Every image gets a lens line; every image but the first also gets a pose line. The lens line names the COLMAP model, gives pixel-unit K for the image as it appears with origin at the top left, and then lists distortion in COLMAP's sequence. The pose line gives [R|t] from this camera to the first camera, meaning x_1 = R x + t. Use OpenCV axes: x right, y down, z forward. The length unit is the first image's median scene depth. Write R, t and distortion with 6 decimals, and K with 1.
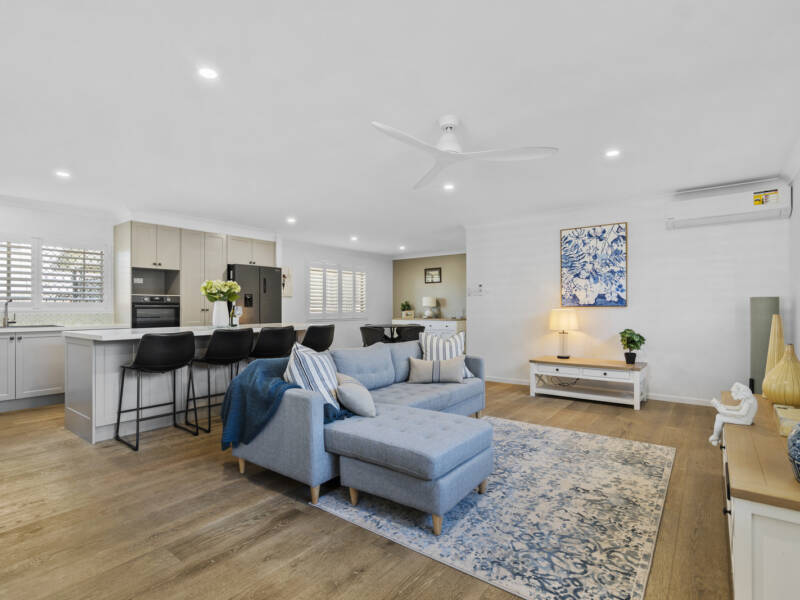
lens RADIAL K [[407.5, 0, 400.0], [0, 407.5, 300.0], [0, 0, 1]] dist [0.000609, 0.000020]
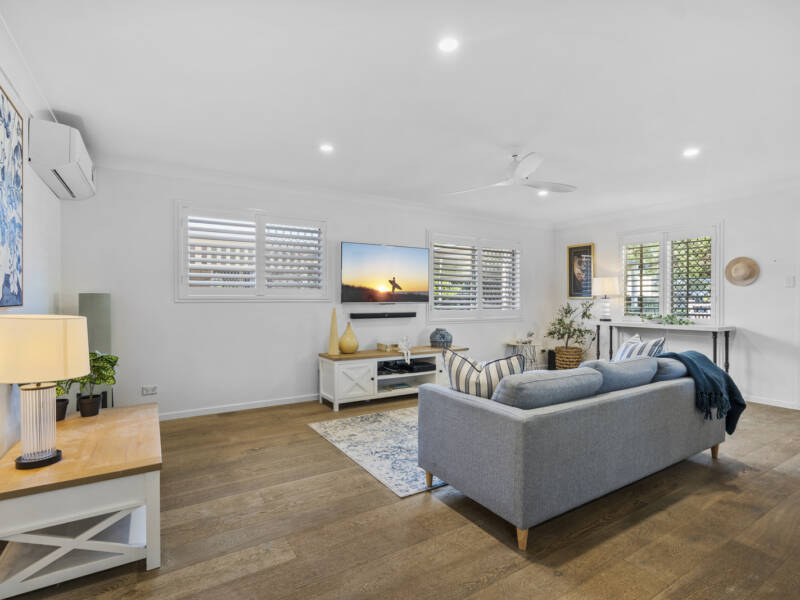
lens RADIAL K [[407.5, 0, 400.0], [0, 407.5, 300.0], [0, 0, 1]] dist [0.000609, 0.000020]
pose [[-0.934729, 0.005621, 0.355316, 0.004228], [-0.000785, 0.999840, -0.017880, 0.011971], [-0.355359, -0.016992, -0.934575, 0.919294]]
